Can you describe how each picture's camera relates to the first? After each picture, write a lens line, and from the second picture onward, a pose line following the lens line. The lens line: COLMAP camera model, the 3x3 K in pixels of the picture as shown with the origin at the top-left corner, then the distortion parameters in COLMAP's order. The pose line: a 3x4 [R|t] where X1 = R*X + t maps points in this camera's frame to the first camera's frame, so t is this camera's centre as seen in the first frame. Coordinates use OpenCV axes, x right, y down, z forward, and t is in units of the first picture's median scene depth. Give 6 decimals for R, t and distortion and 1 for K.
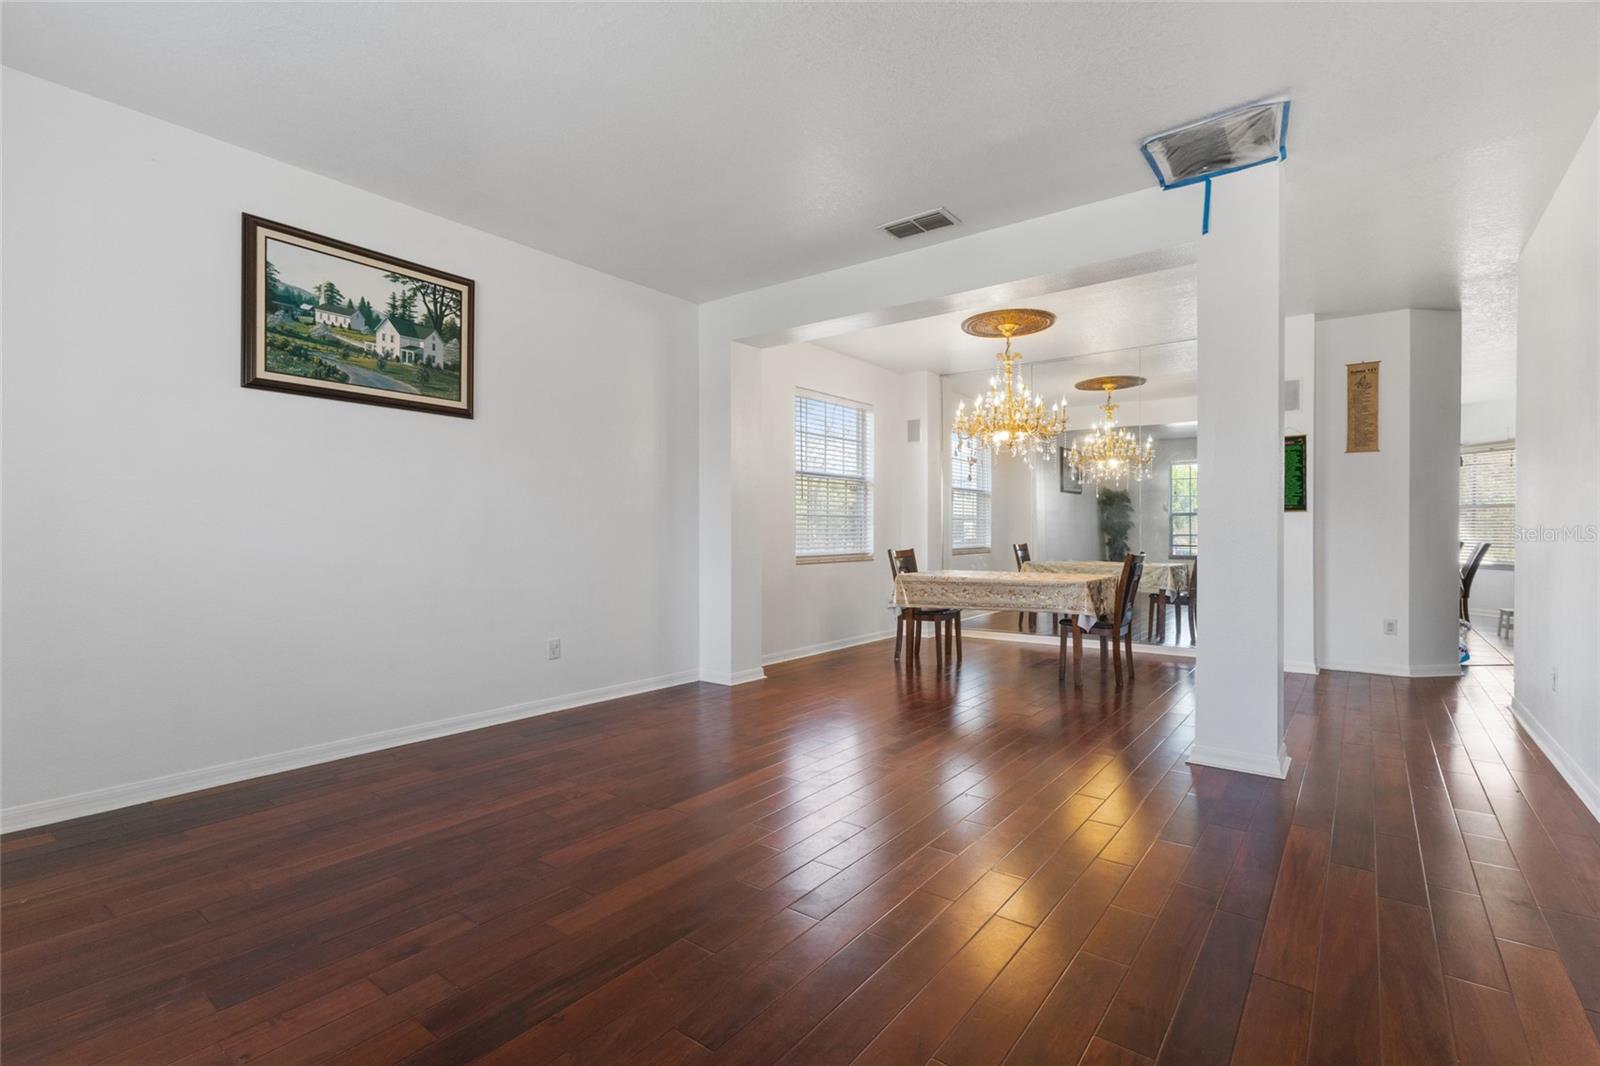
lens RADIAL K [[738.4, 0, 800.0], [0, 738.4, 533.0], [0, 0, 1]] dist [0.000843, 0.001011]
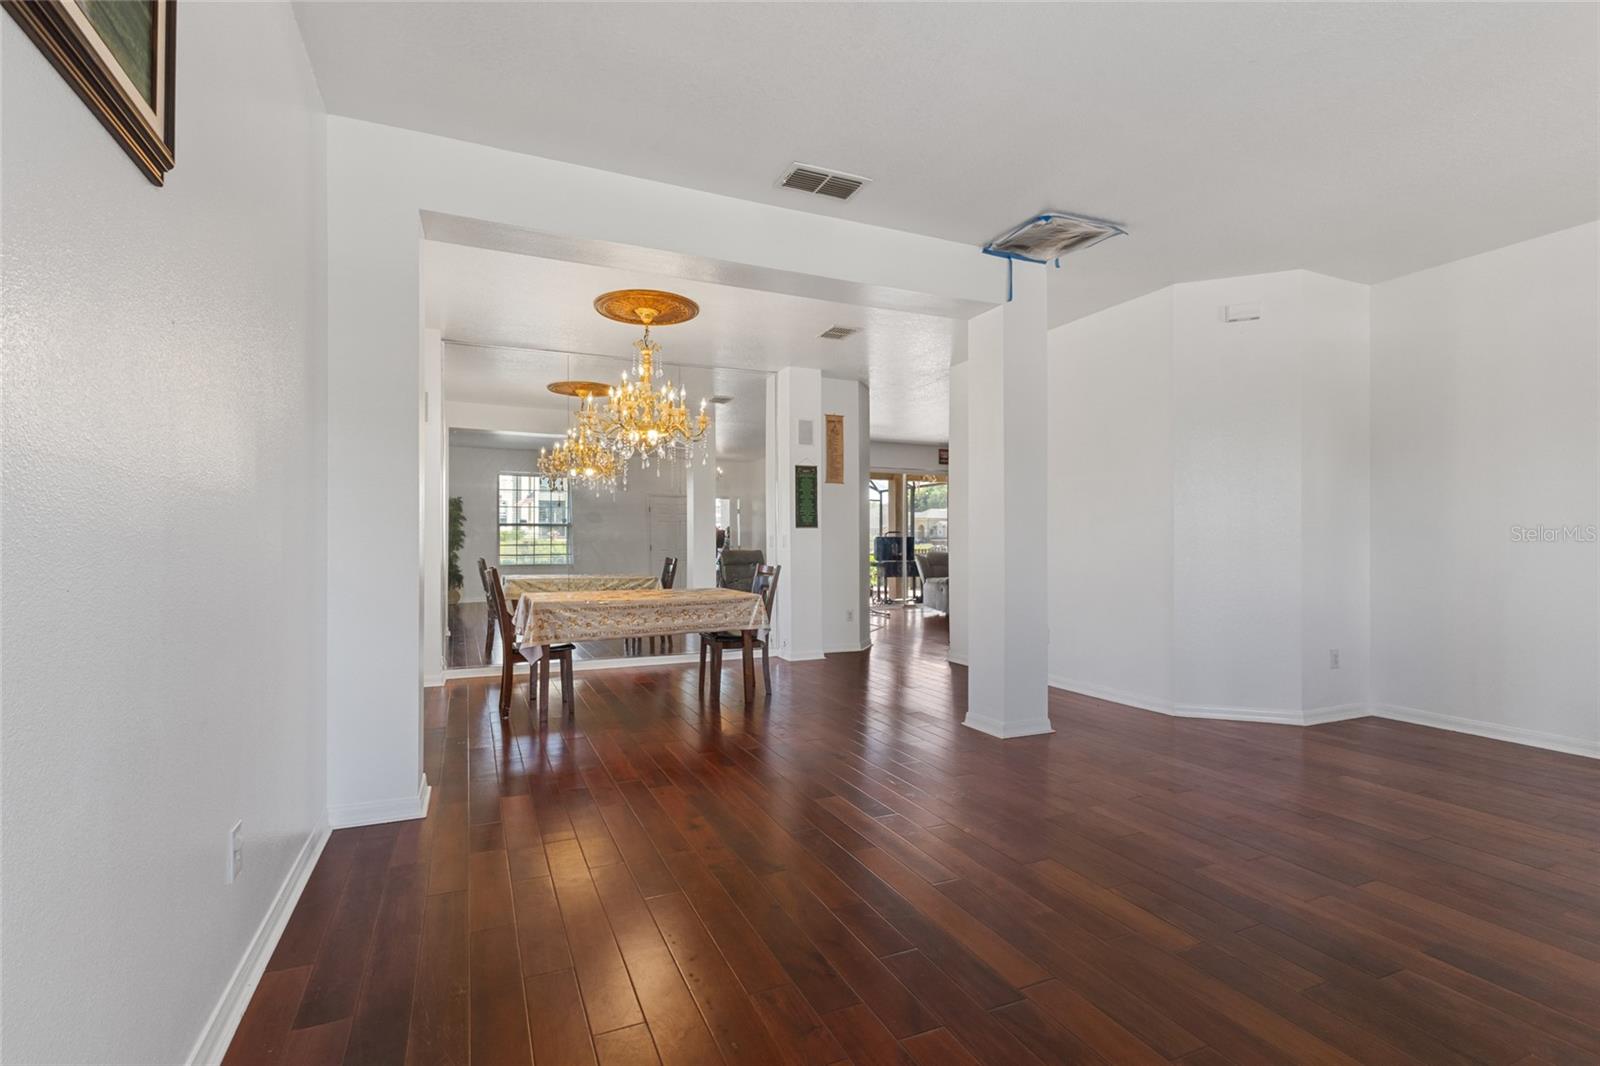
lens RADIAL K [[735.1, 0, 800.0], [0, 735.1, 533.0], [0, 0, 1]] dist [0.002168, 0.001224]
pose [[0.477008, 0.011097, 0.878829, -0.462681], [0.003905, 0.999884, -0.014745, -0.002894], [-0.878890, 0.010466, 0.476909, 0.491566]]
